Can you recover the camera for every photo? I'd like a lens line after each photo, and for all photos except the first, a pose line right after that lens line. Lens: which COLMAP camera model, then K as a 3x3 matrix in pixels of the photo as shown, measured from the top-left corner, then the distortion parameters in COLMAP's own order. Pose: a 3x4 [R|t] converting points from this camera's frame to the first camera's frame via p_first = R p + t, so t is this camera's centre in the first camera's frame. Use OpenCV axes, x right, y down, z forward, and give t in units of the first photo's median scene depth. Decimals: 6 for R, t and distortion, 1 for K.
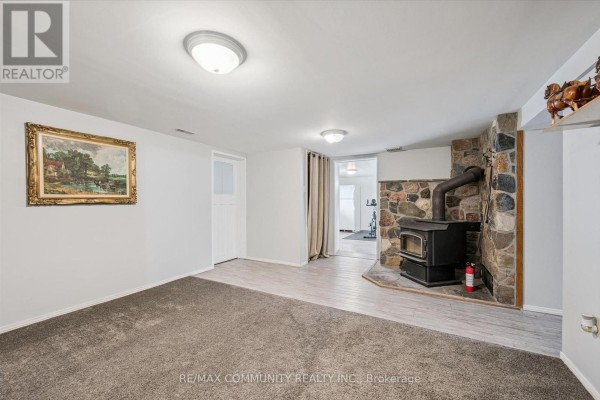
lens RADIAL K [[239.7, 0, 300.0], [0, 239.7, 203.5], [0, 0, 1]] dist [-0.001814, -0.000080]
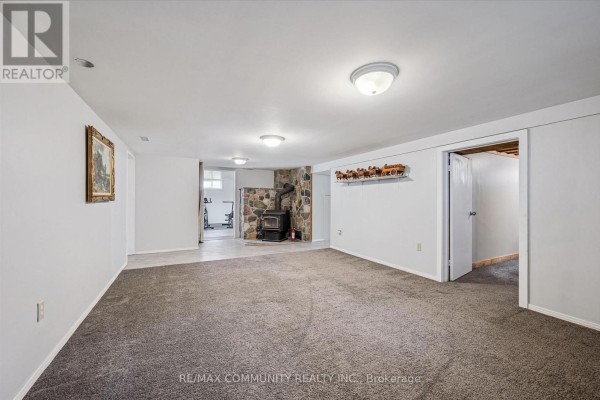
lens RADIAL K [[239.7, 0, 299.5], [0, 239.7, 200.0], [0, 0, 1]] dist [-0.001814, -0.000080]
pose [[0.553571, 0.006890, 0.832773, -0.966656], [-0.000595, 0.999969, -0.007879, 0.004242], [-0.832802, 0.003866, 0.553558, -0.247904]]
